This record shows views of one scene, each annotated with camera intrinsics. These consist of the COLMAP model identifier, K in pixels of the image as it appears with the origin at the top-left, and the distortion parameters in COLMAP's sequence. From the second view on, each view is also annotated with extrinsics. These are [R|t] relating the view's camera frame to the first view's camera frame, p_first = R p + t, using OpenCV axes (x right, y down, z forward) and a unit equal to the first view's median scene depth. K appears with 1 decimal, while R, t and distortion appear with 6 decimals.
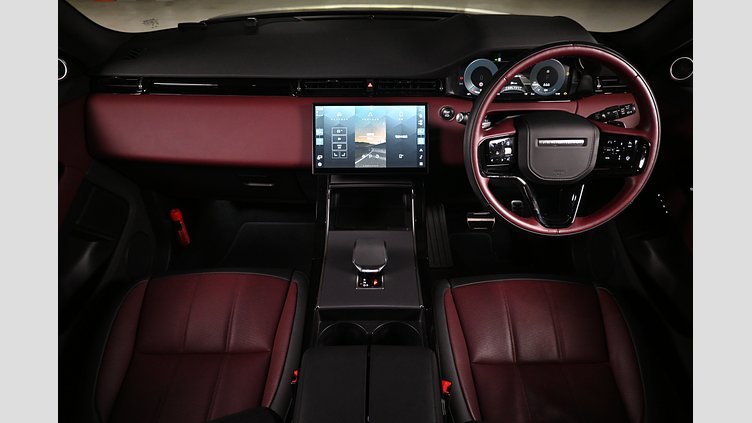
lens RADIAL K [[447.4, 0, 375.5], [0, 447.4, 212.9], [0, 0, 1]] dist [-0.006123, 0.002407]
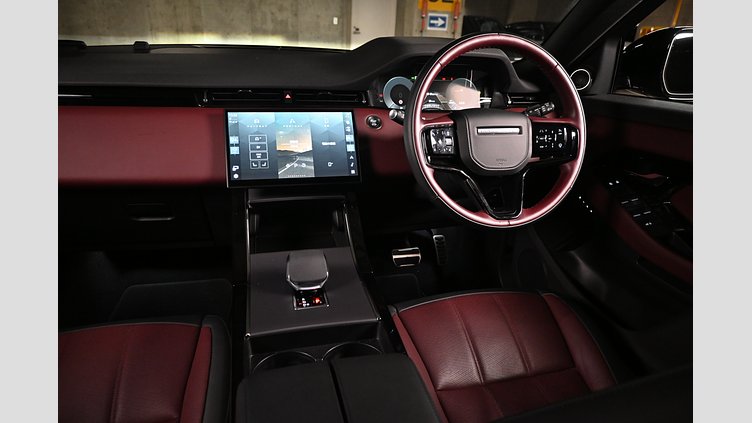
lens RADIAL K [[447.4, 0, 379.8], [0, 447.4, 209.8], [0, 0, 1]] dist [-0.006123, 0.002407]
pose [[0.965265, -0.052437, 0.255959, -0.081737], [0.105813, 0.974175, -0.199467, 0.151768], [-0.238889, 0.219622, 0.945885, 0.147220]]
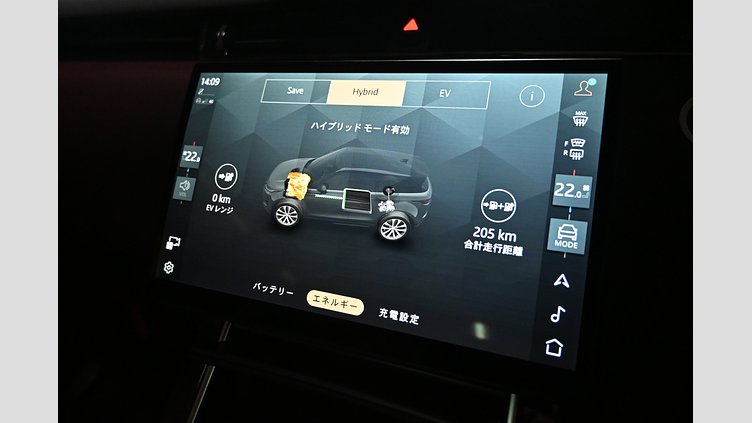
lens RADIAL K [[447.4, 0, 375.8], [0, 447.4, 213.6], [0, 0, 1]] dist [-0.006123, 0.002407]
pose [[0.924865, 0.119921, -0.360894, 0.093465], [-0.169418, 0.979534, -0.108679, -0.133492], [0.340475, 0.161655, 0.926253, 0.779204]]
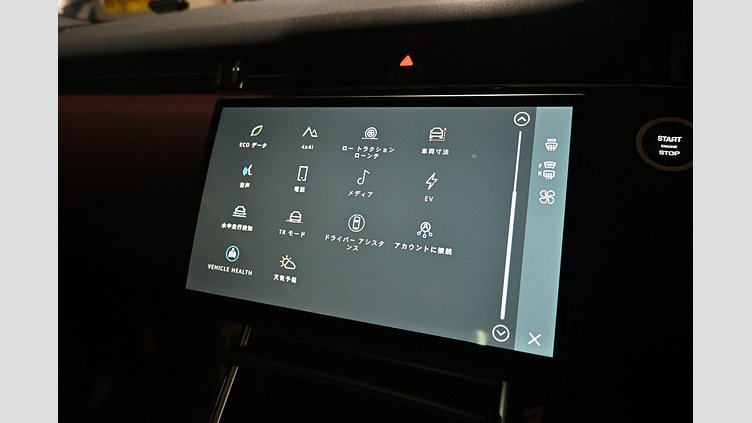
lens RADIAL K [[447.4, 0, 375.9], [0, 447.4, 212.8], [0, 0, 1]] dist [-0.006123, 0.002407]
pose [[0.927727, 0.087877, -0.362767, 0.104347], [-0.147950, 0.978857, -0.141245, -0.129296], [0.342685, 0.184708, 0.921113, 0.742586]]
